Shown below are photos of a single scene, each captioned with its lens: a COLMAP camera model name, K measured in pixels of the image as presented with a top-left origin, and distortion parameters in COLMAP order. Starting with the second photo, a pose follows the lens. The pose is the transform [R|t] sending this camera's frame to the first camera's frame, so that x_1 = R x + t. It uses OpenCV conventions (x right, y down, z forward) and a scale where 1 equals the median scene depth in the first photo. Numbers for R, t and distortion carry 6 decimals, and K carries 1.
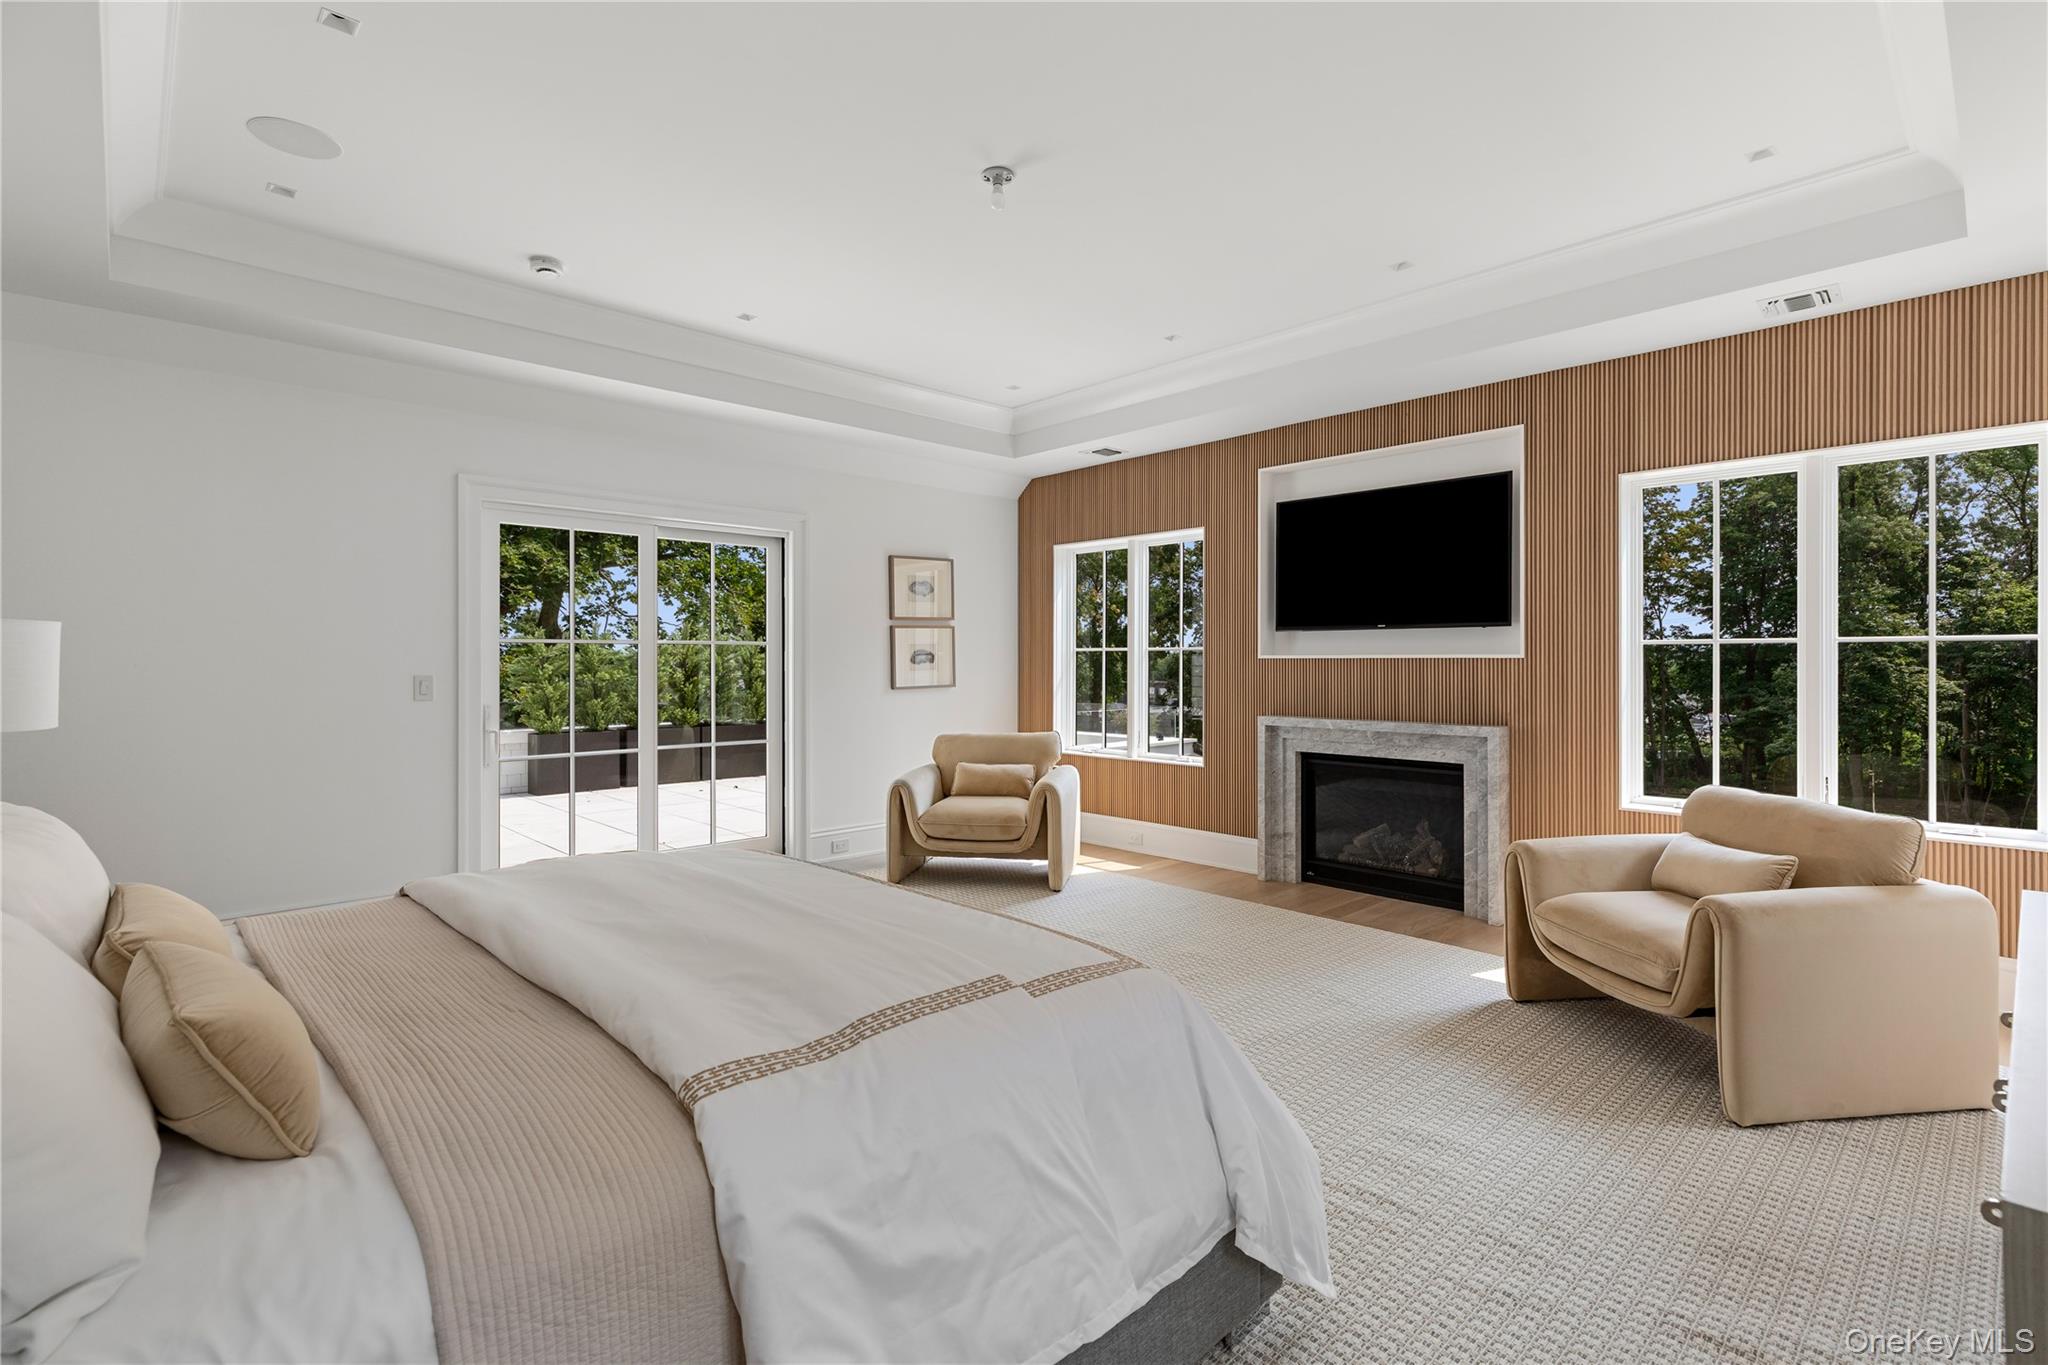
lens RADIAL K [[941.3, 0, 1011.5], [0, 941.3, 669.1], [0, 0, 1]] dist [0.011845, 0.000751]
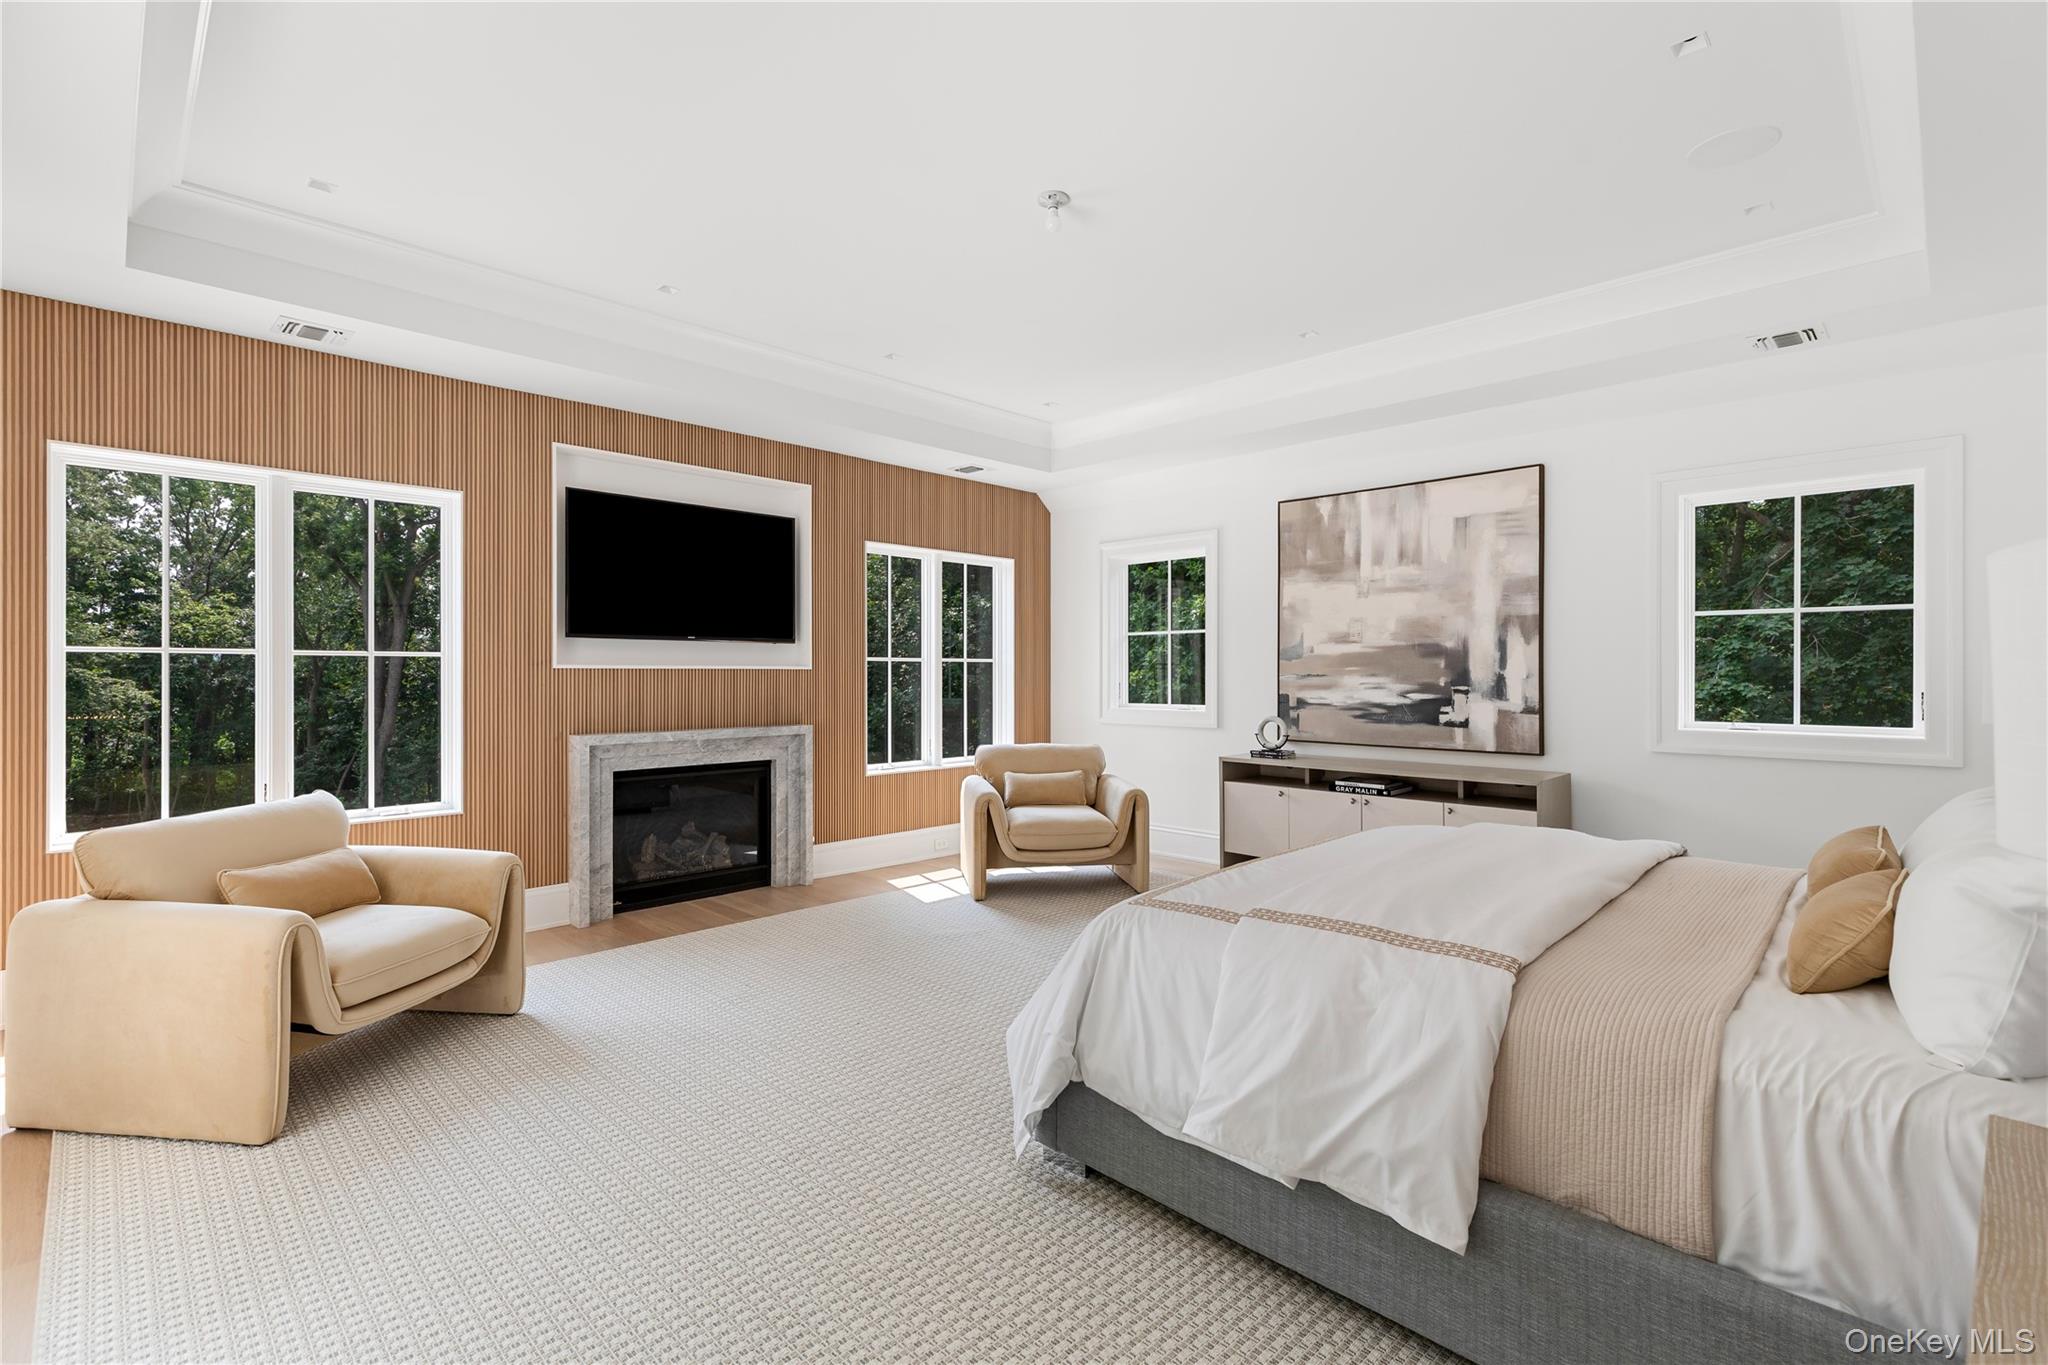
lens RADIAL K [[941.3, 0, 1010.5], [0, 941.3, 675.2], [0, 0, 1]] dist [0.011845, 0.000751]
pose [[-0.034141, -0.003116, 0.999412, -0.628089], [0.008427, 0.999959, 0.003406, -0.005128], [-0.999382, 0.008538, -0.034113, 0.666812]]
